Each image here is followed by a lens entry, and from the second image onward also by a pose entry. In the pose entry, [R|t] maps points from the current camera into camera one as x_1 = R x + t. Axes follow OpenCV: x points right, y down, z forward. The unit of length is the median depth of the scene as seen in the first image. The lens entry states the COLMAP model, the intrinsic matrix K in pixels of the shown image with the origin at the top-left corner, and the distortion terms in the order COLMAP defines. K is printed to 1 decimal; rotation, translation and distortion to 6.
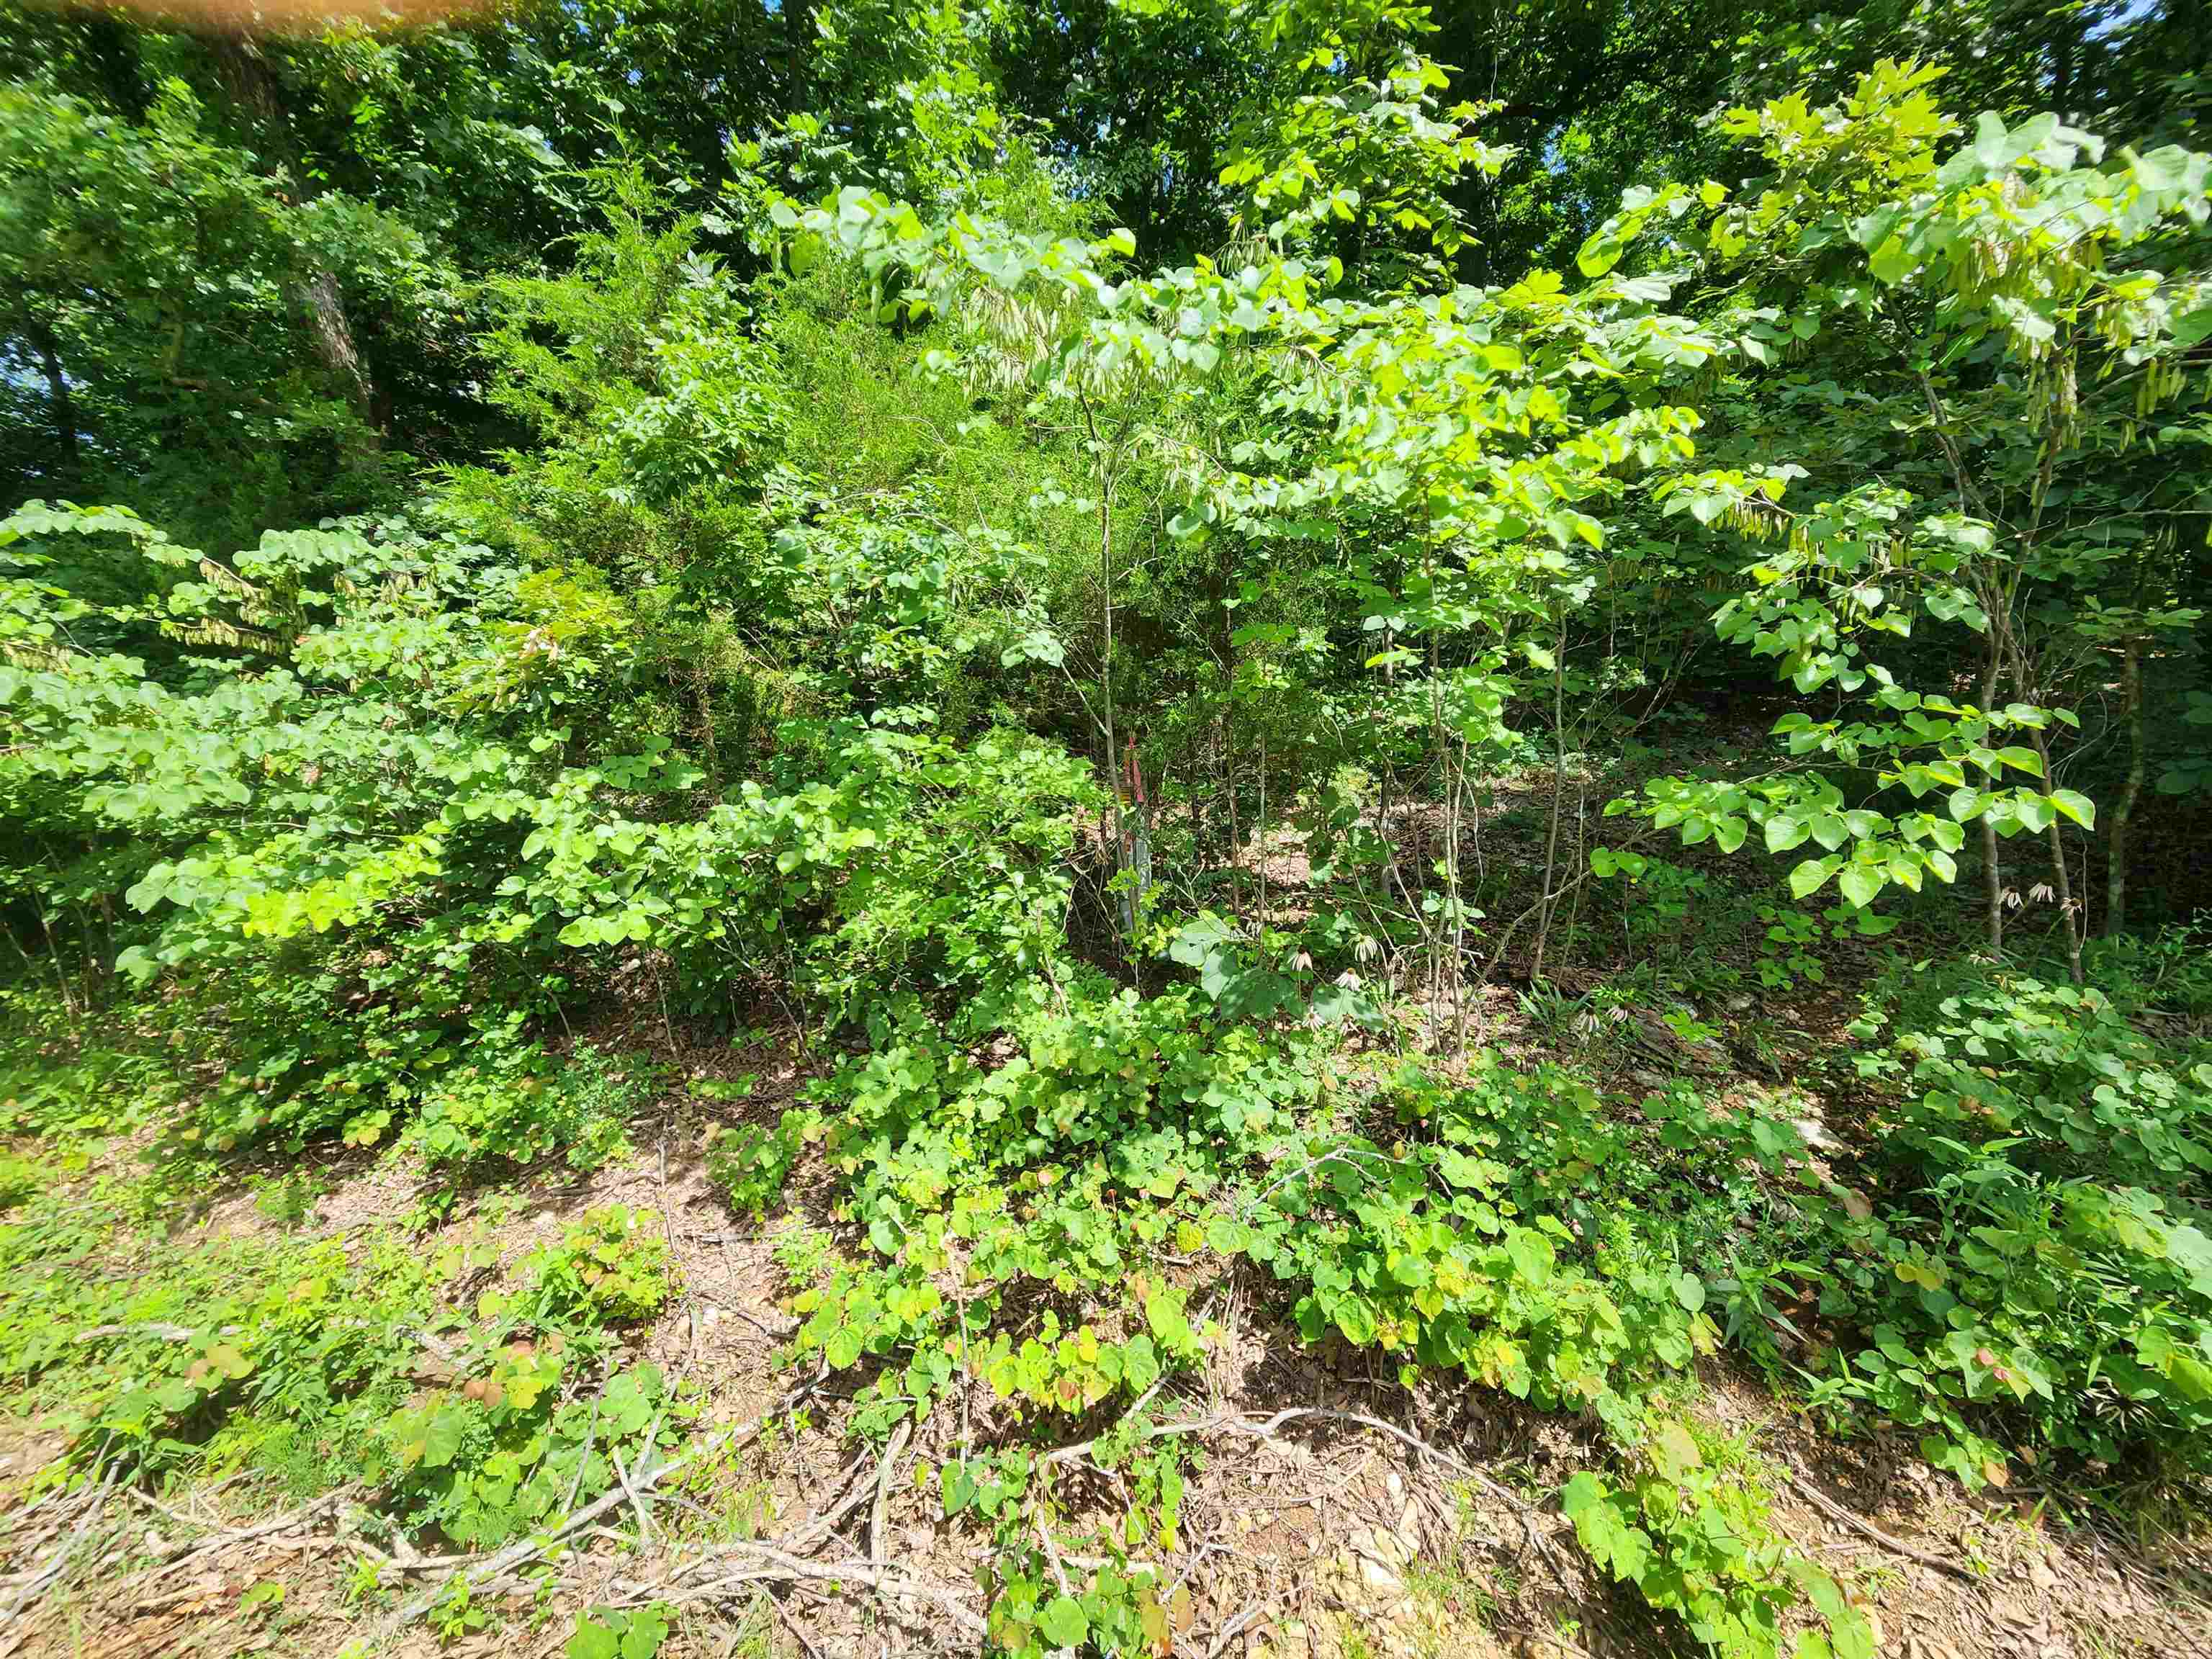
lens RADIAL K [[883.1, 0, 1100.7], [0, 883.1, 803.7], [0, 0, 1]] dist [0.012106, 0.000067]
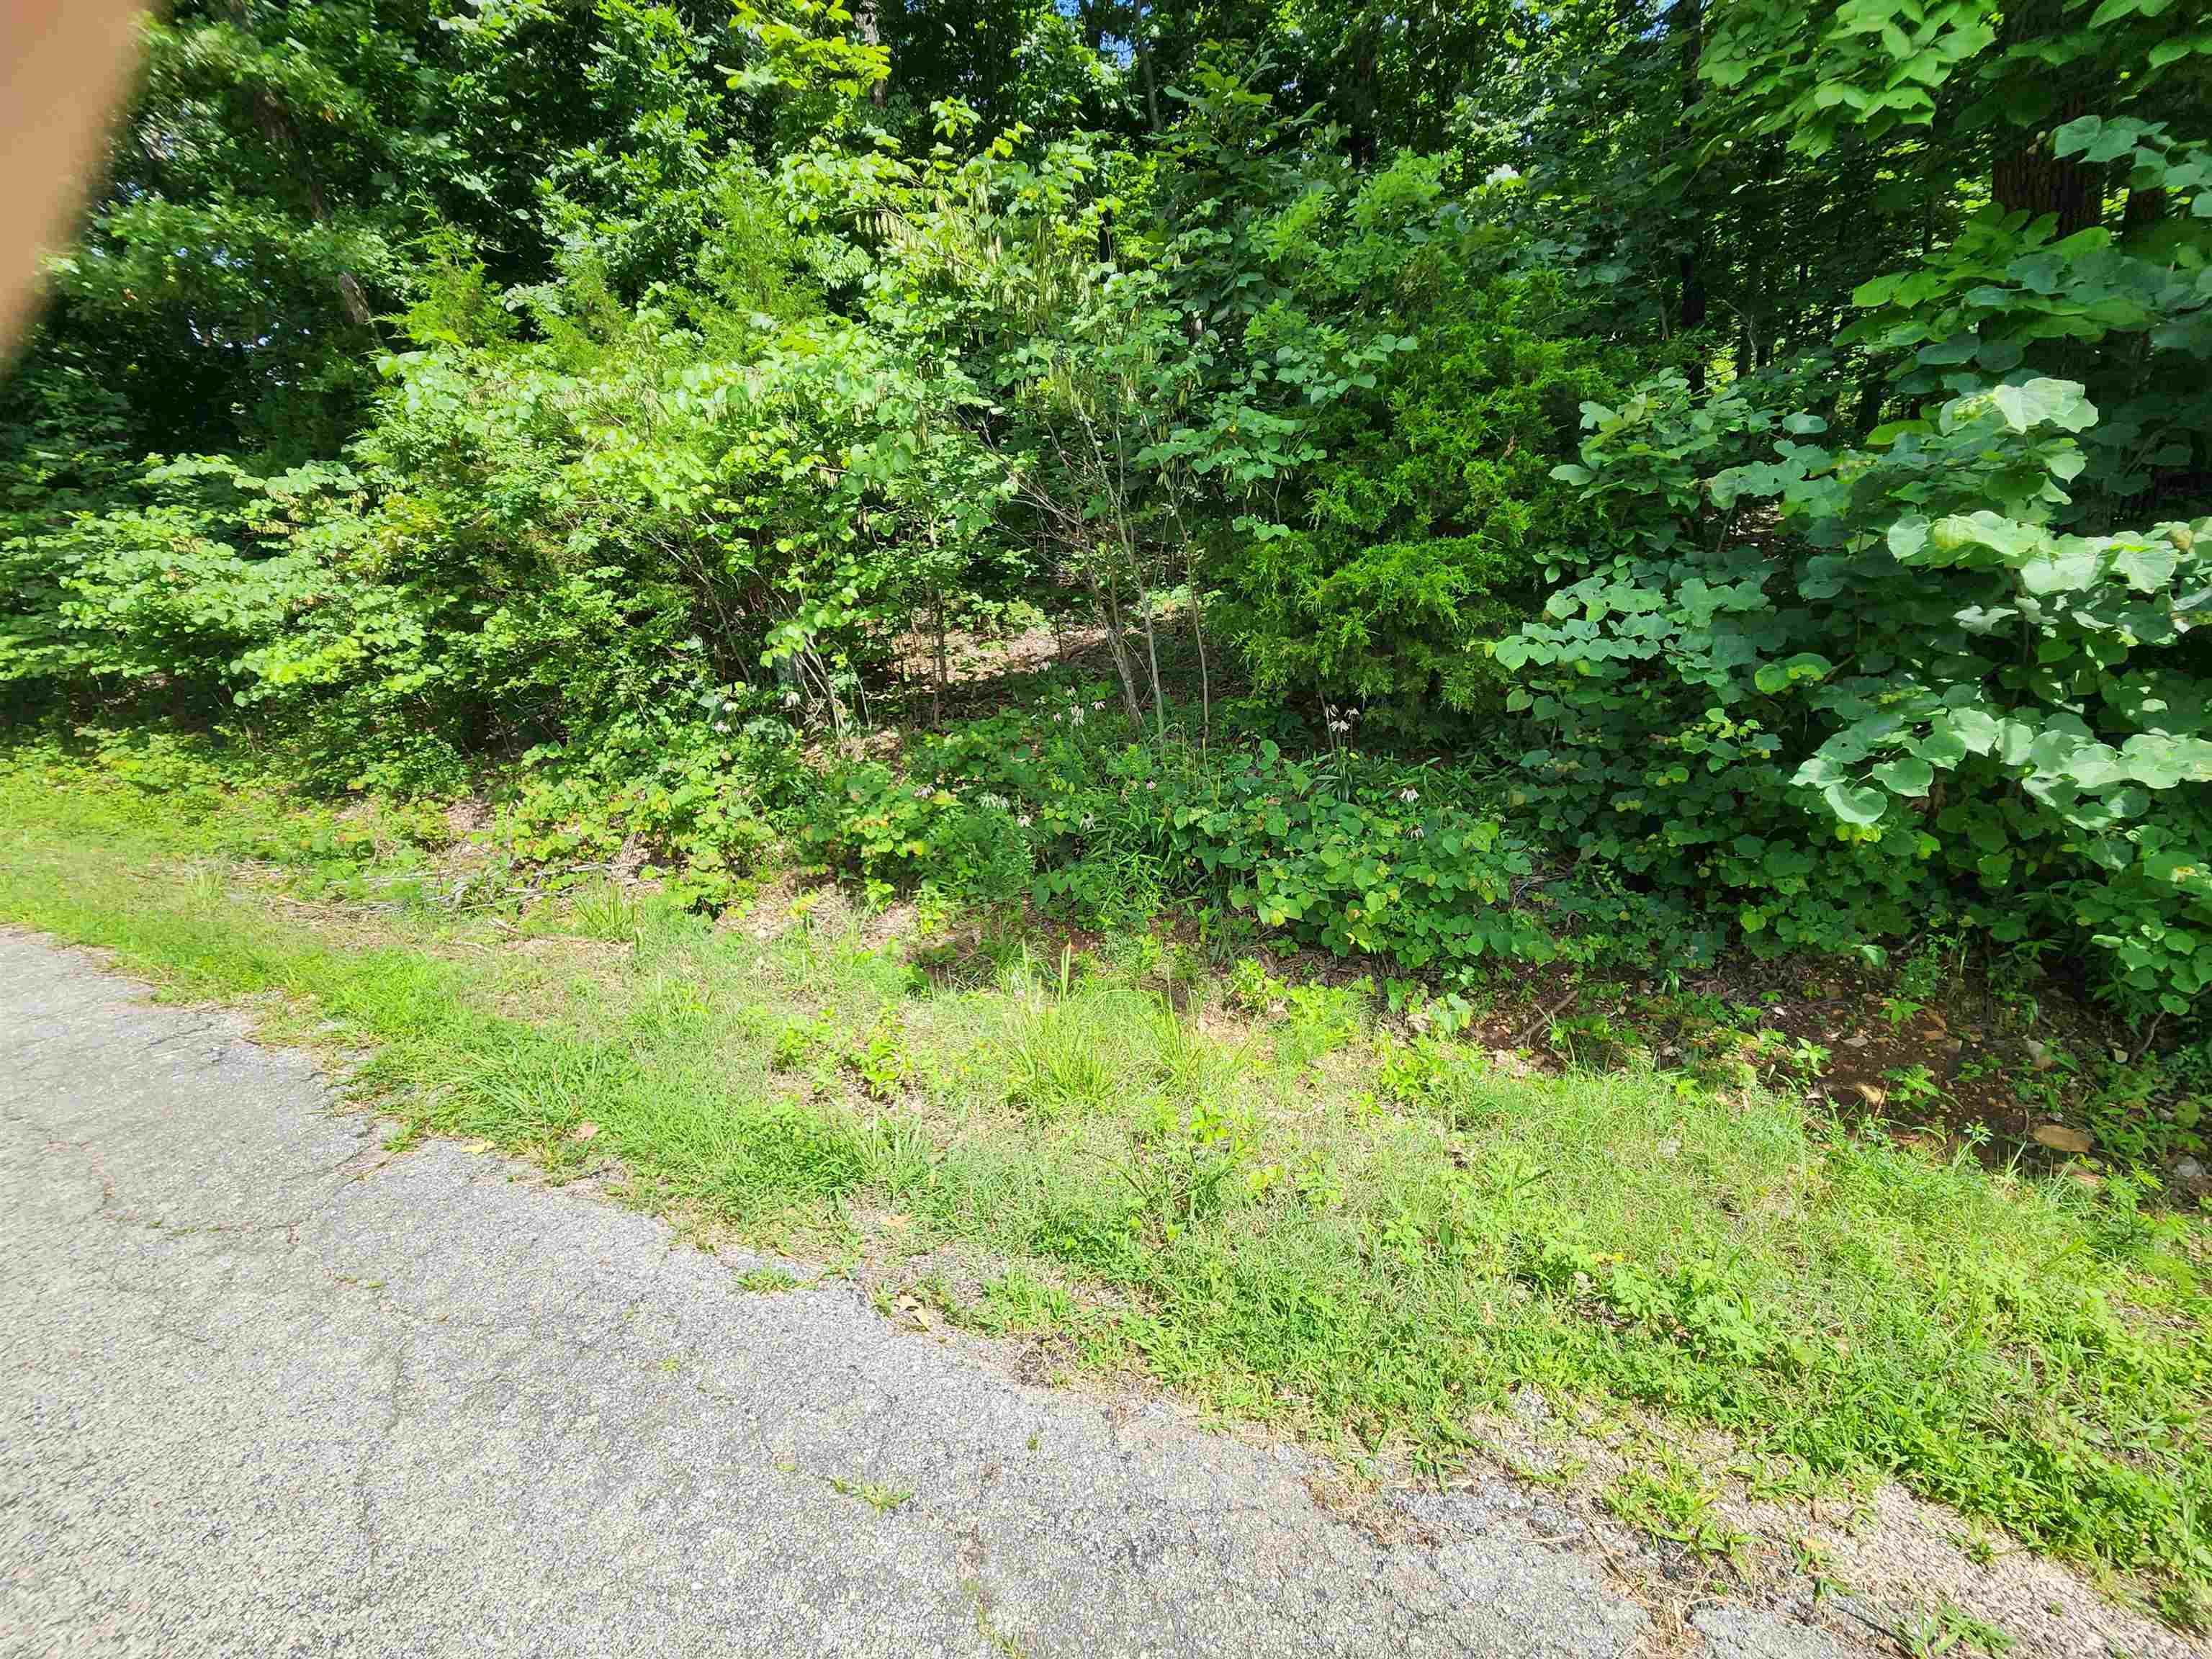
lens RADIAL K [[902.0, 0, 1105.3], [0, 902.0, 821.0], [0, 0, 1]] dist [0.013944, -0.004315]
pose [[0.986158, 0.040190, -0.160865, 1.178750], [-0.009388, 0.982156, 0.187832, 0.037920], [0.165544, -0.183722, 0.968938, -0.739976]]
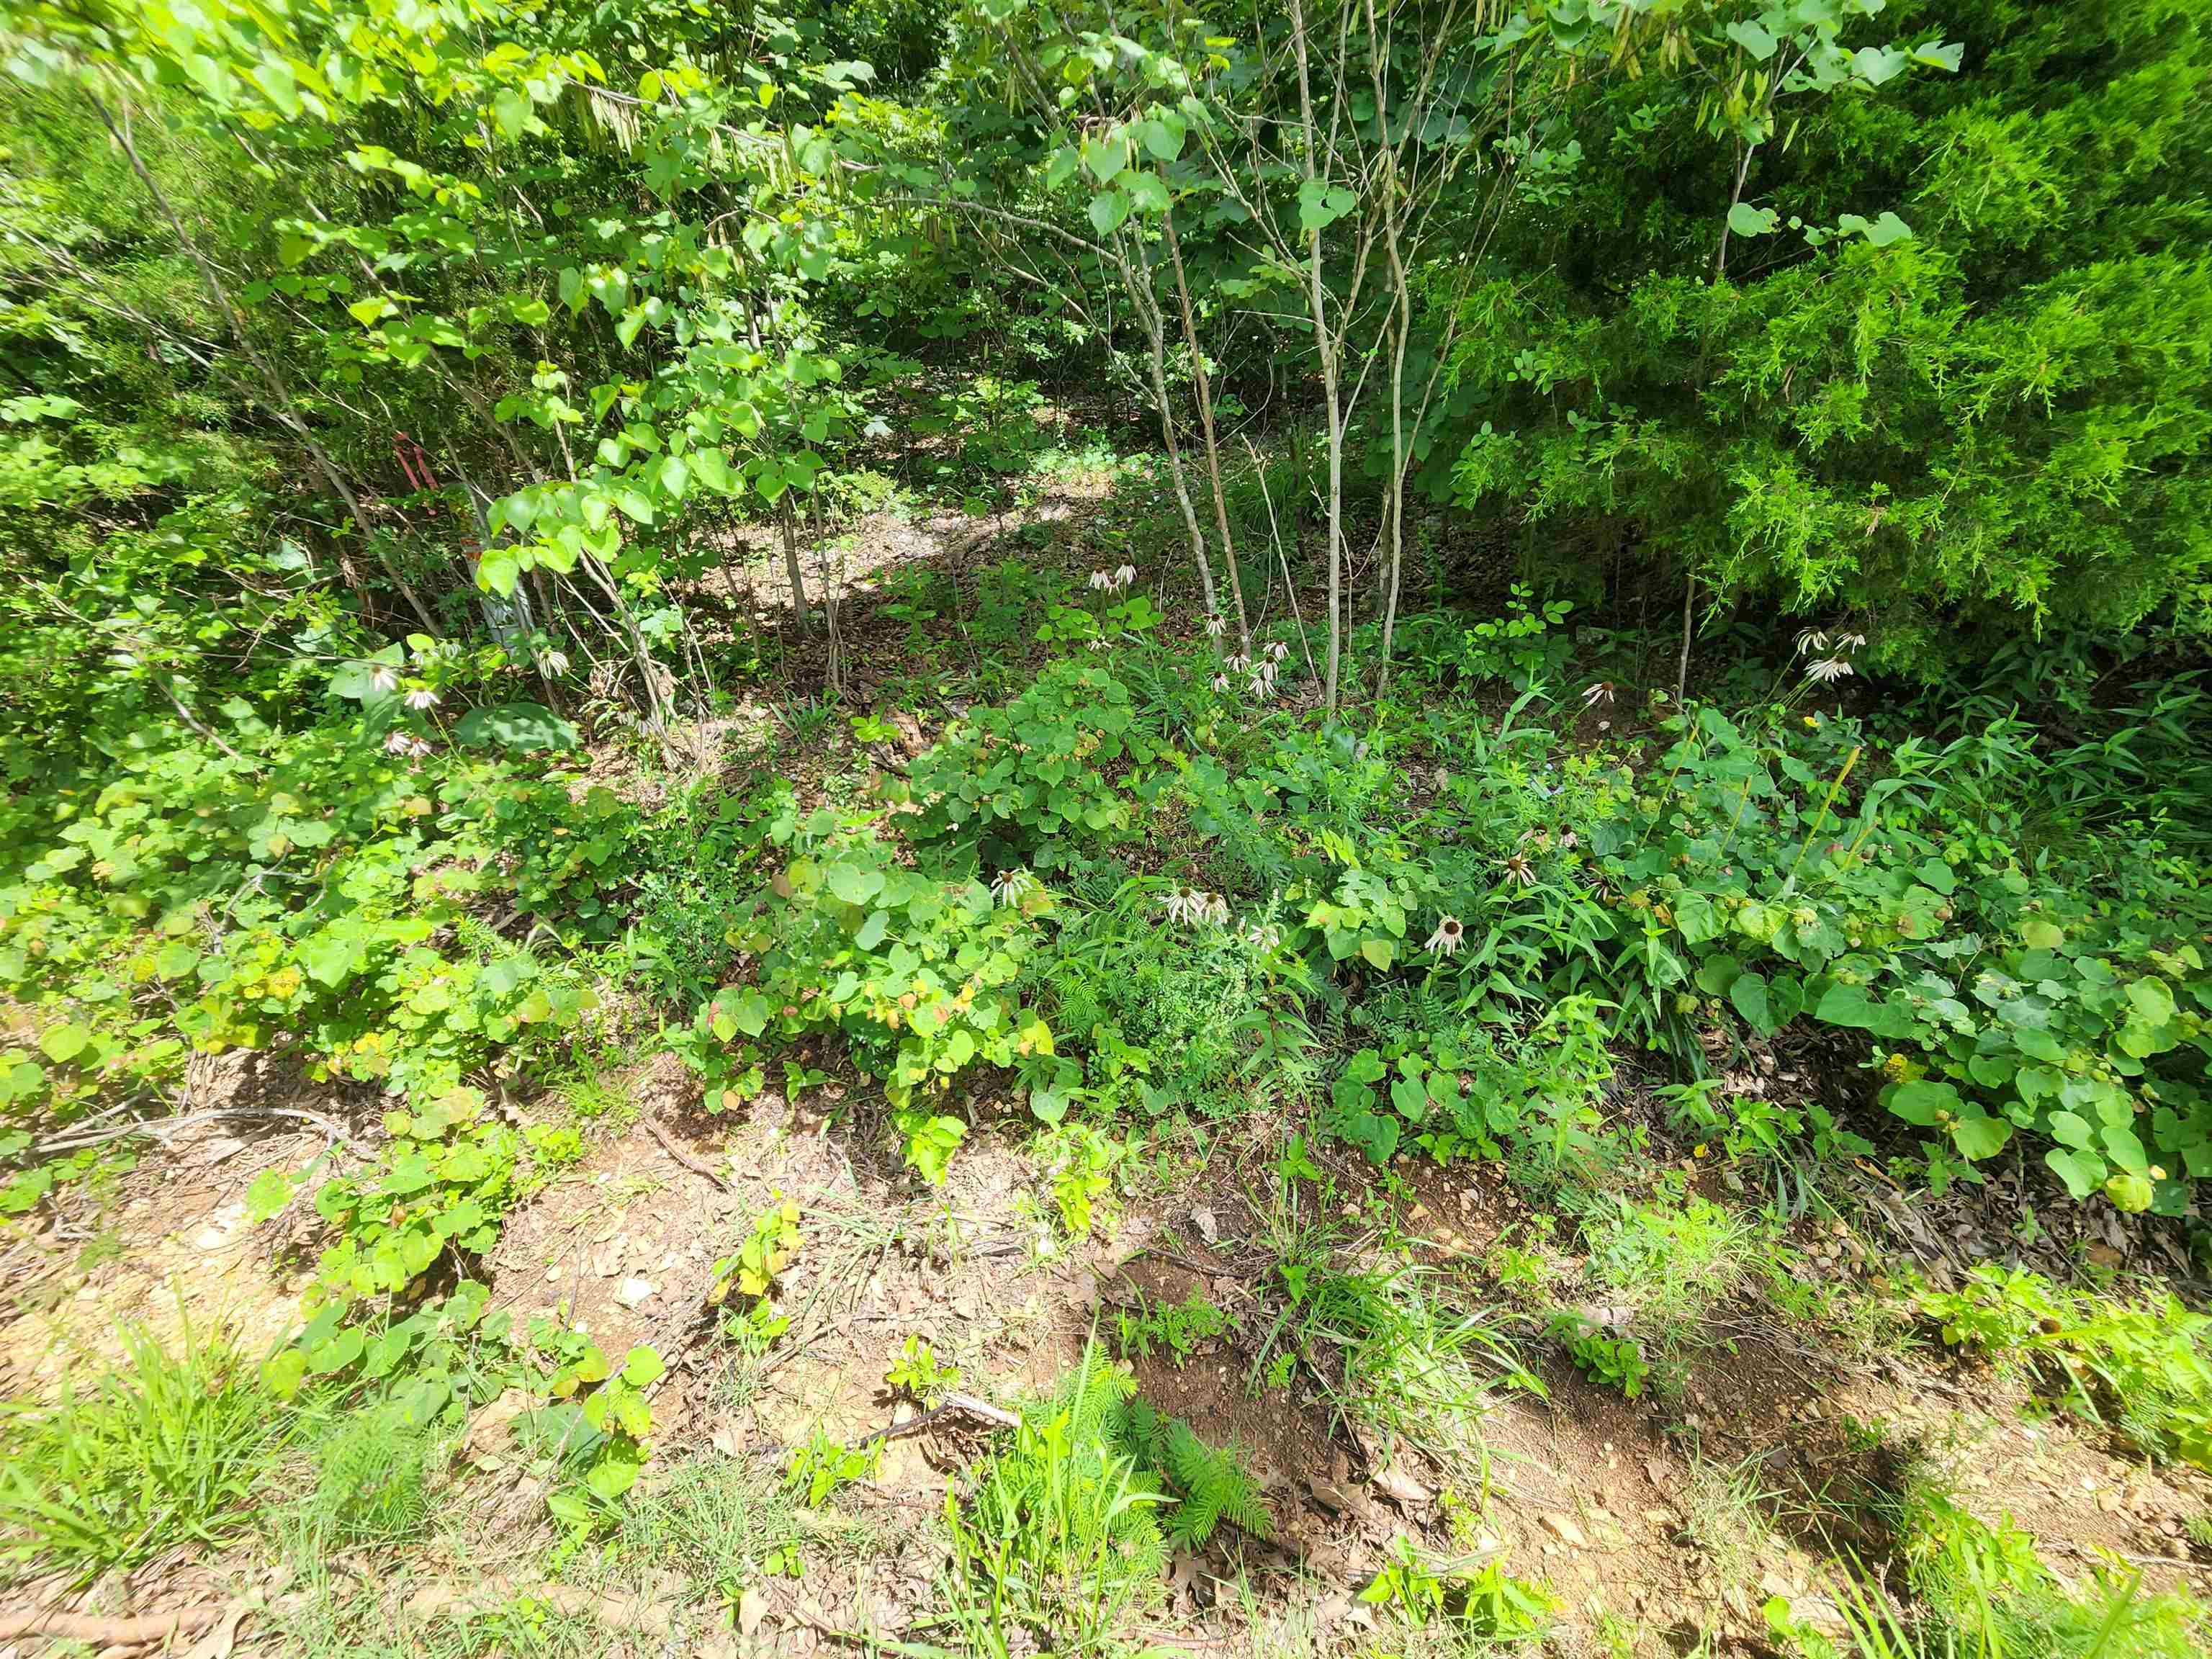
lens RADIAL K [[902.0, 0, 1105.3], [0, 902.0, 821.0], [0, 0, 1]] dist [0.013944, -0.004315]
pose [[0.991842, -0.059999, 0.112469, 0.702741], [0.023774, 0.953888, 0.299219, 0.034262], [-0.125236, -0.294104, 0.947533, -0.028043]]
